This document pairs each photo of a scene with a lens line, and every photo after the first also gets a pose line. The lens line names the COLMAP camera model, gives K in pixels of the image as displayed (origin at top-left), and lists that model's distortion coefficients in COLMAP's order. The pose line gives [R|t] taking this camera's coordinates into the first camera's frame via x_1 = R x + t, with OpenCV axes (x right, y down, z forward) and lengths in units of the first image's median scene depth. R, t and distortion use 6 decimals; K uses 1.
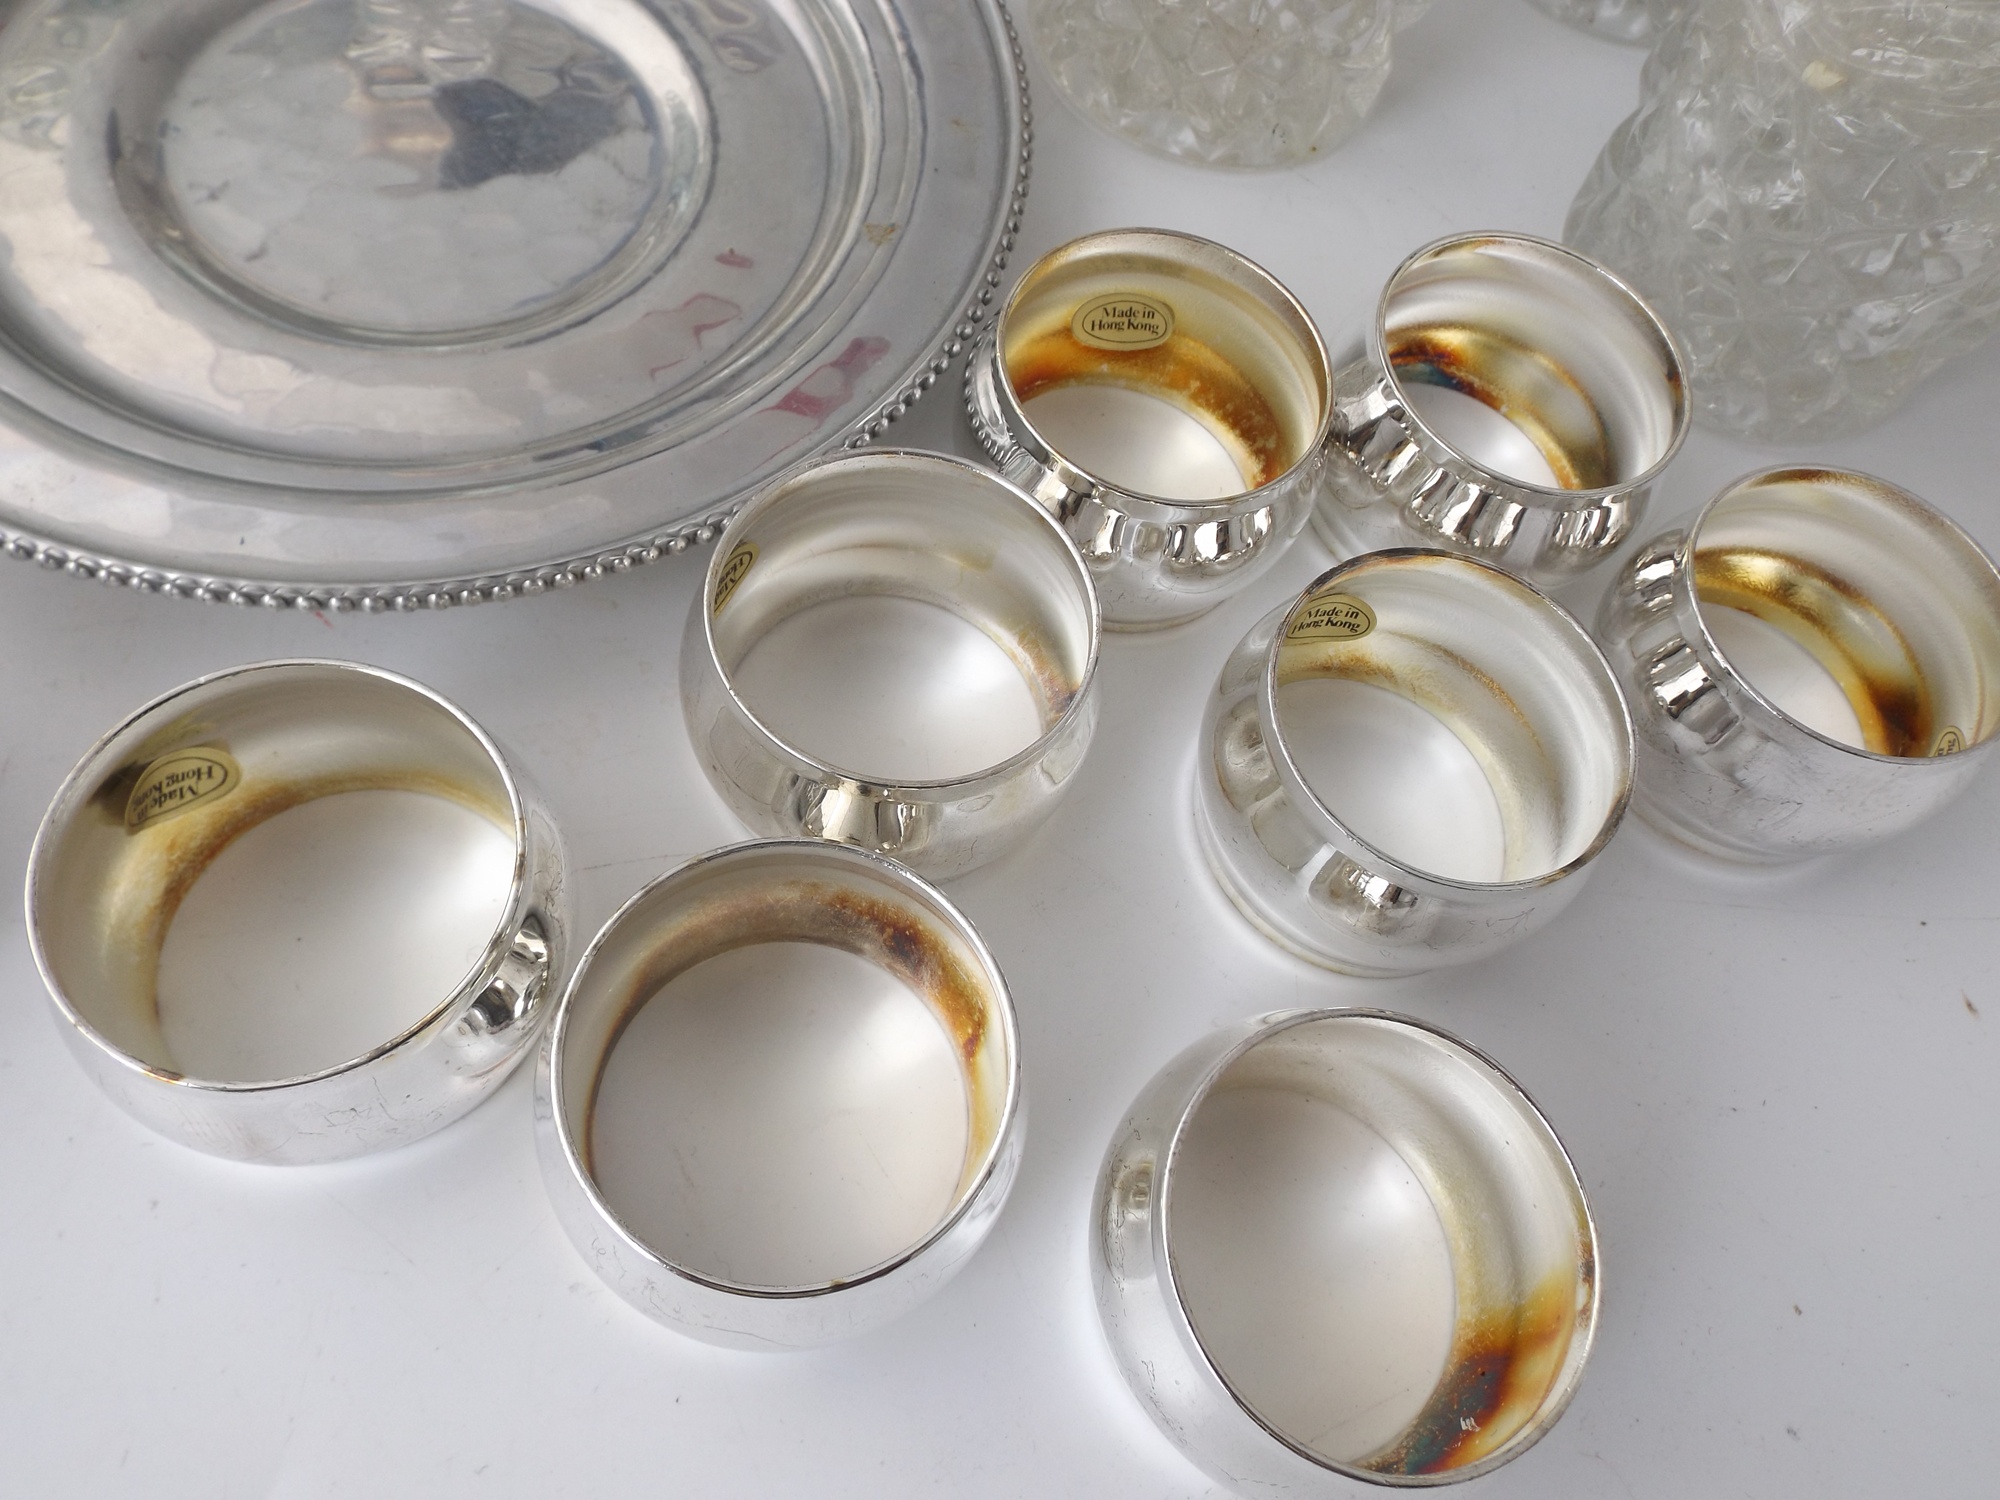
lens RADIAL K [[1421.5, 0, 1007.1], [0, 1421.5, 753.0], [0, 0, 1]] dist [0.016425, -0.026682]
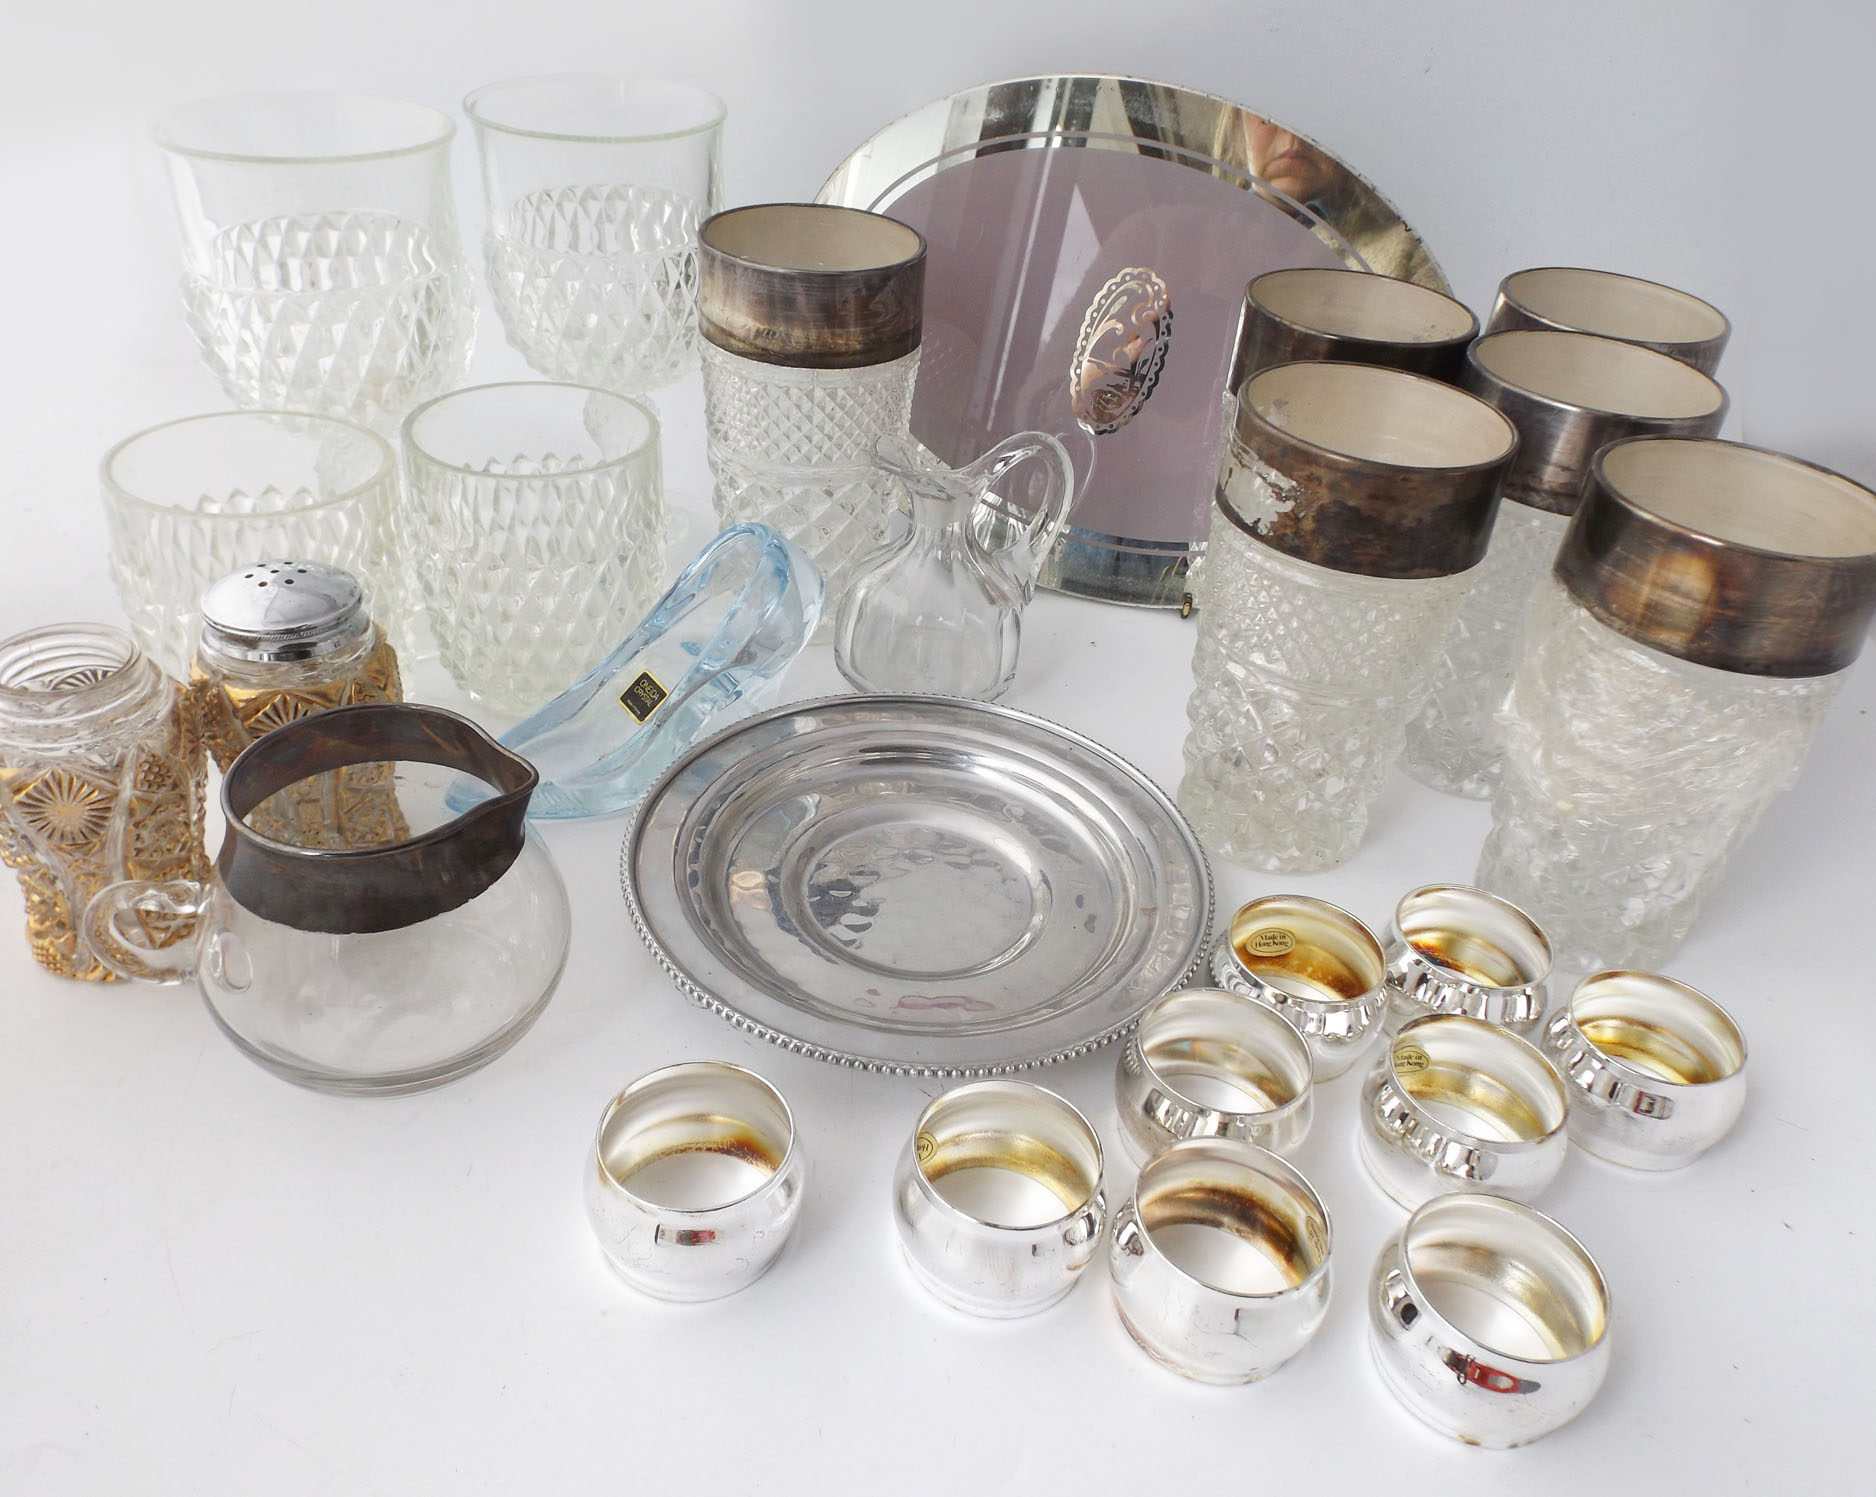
lens RADIAL K [[1450.9, 0, 941.3], [0, 1450.9, 775.4], [0, 0, 1]] dist [0.003529, -0.001014]
pose [[0.995862, -0.090546, 0.007733, -0.380588], [0.082766, 0.868558, -0.488628, 0.464725], [0.037527, 0.487246, 0.872458, -0.945550]]
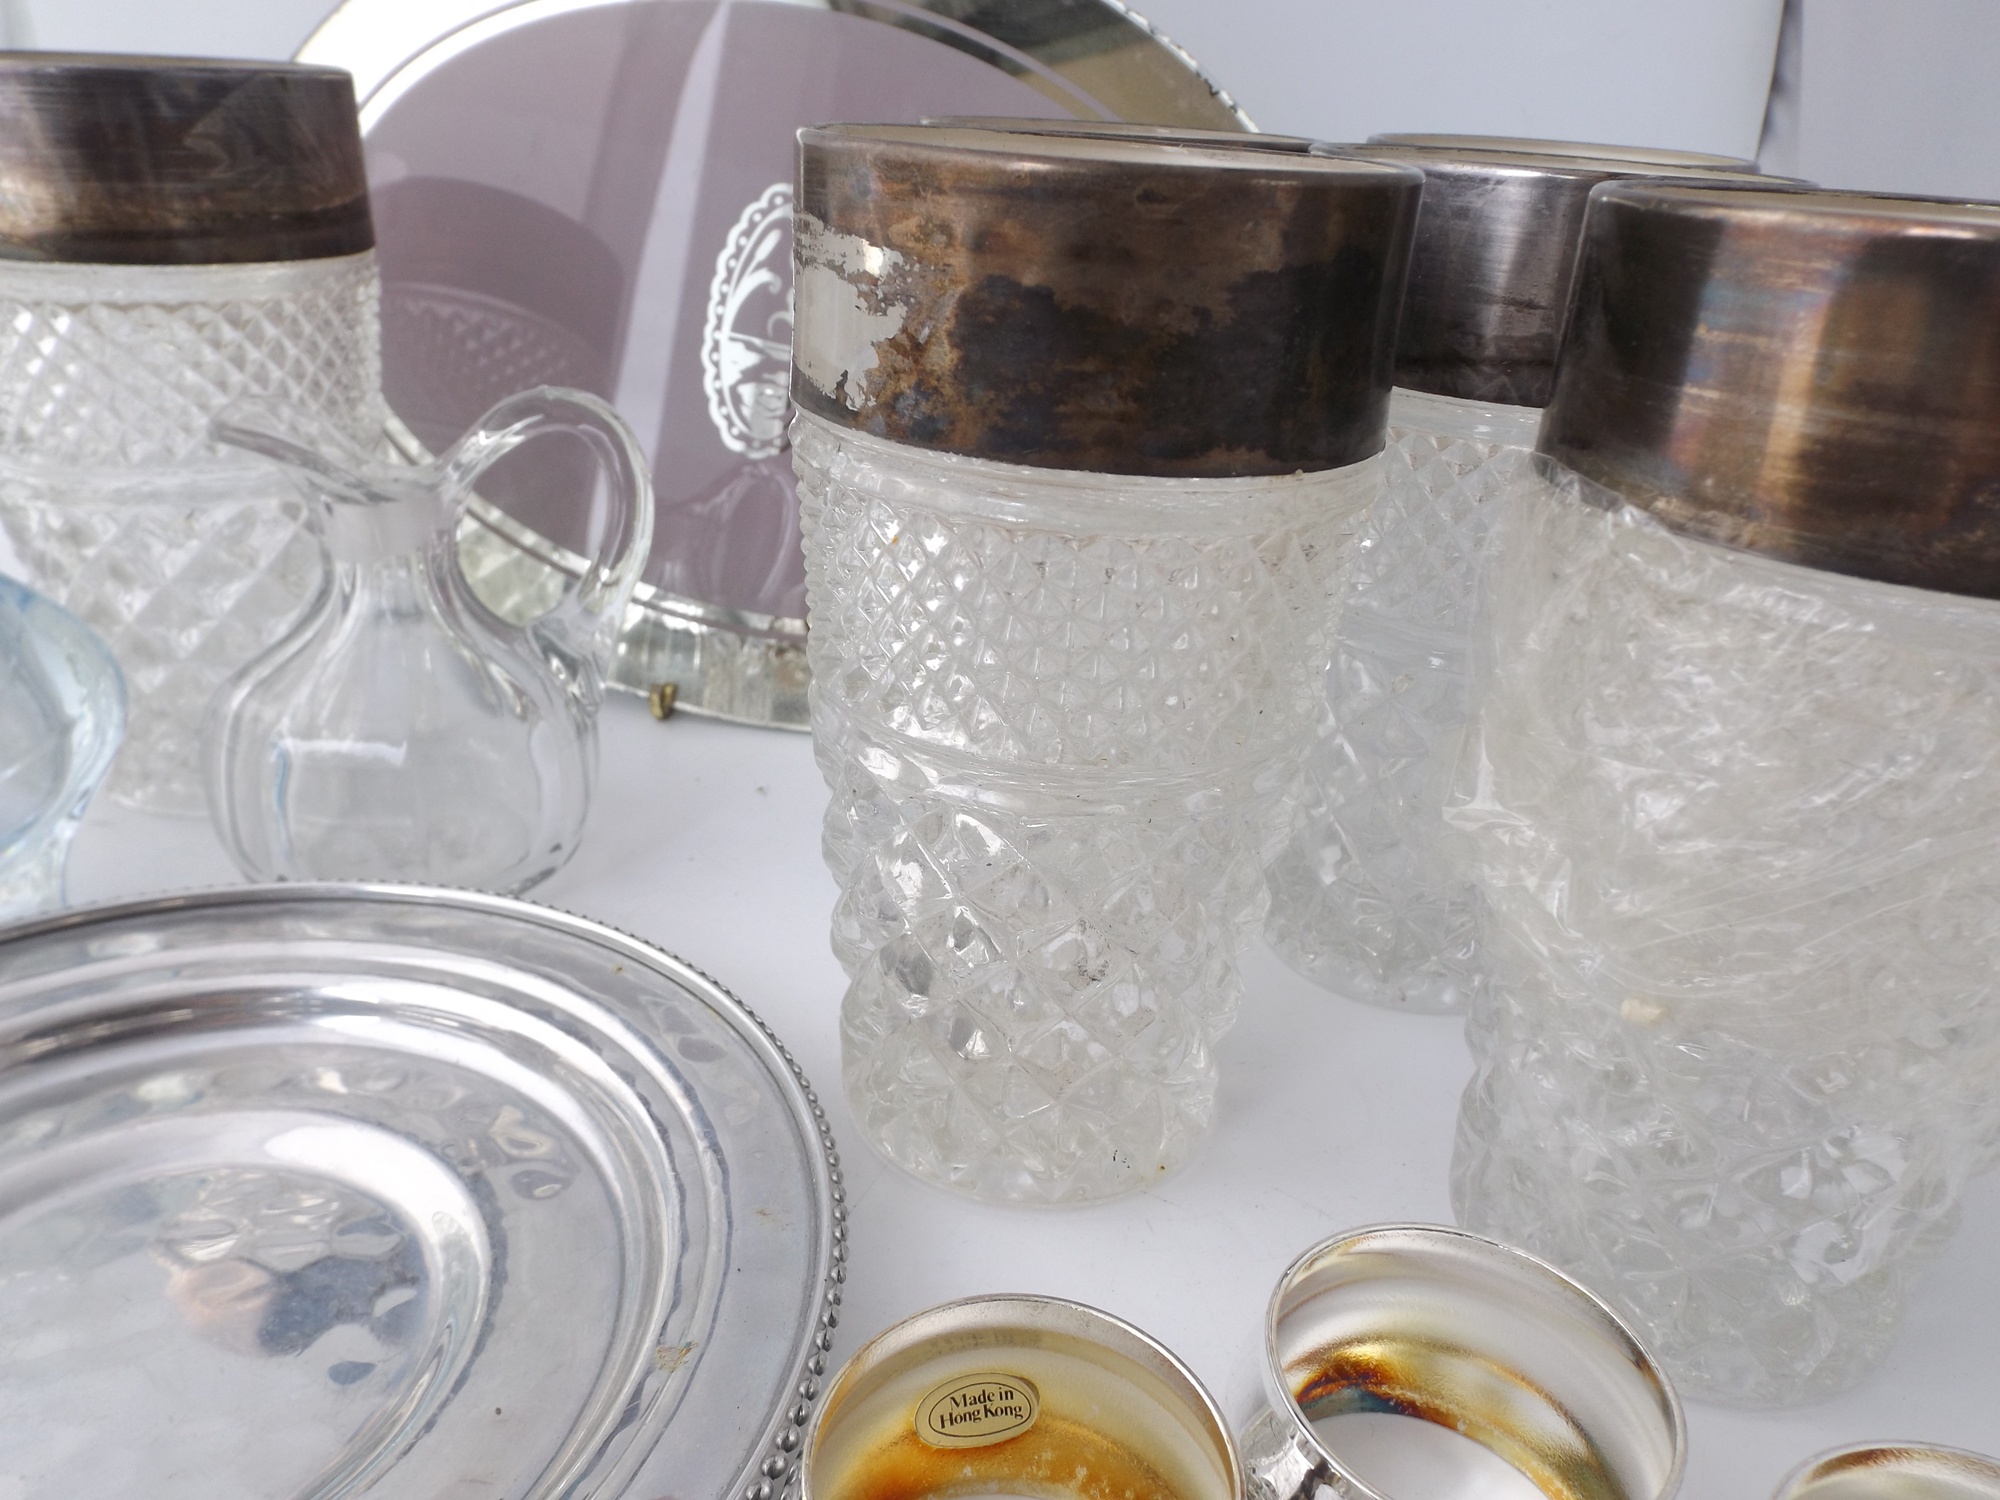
lens RADIAL K [[1421.5, 0, 1007.1], [0, 1421.5, 753.0], [0, 0, 1]] dist [0.016425, -0.026682]
pose [[0.984199, -0.145010, 0.101609, 0.068853], [0.176371, 0.752064, -0.635053, -0.062449], [0.015673, 0.642939, 0.765757, 0.126710]]
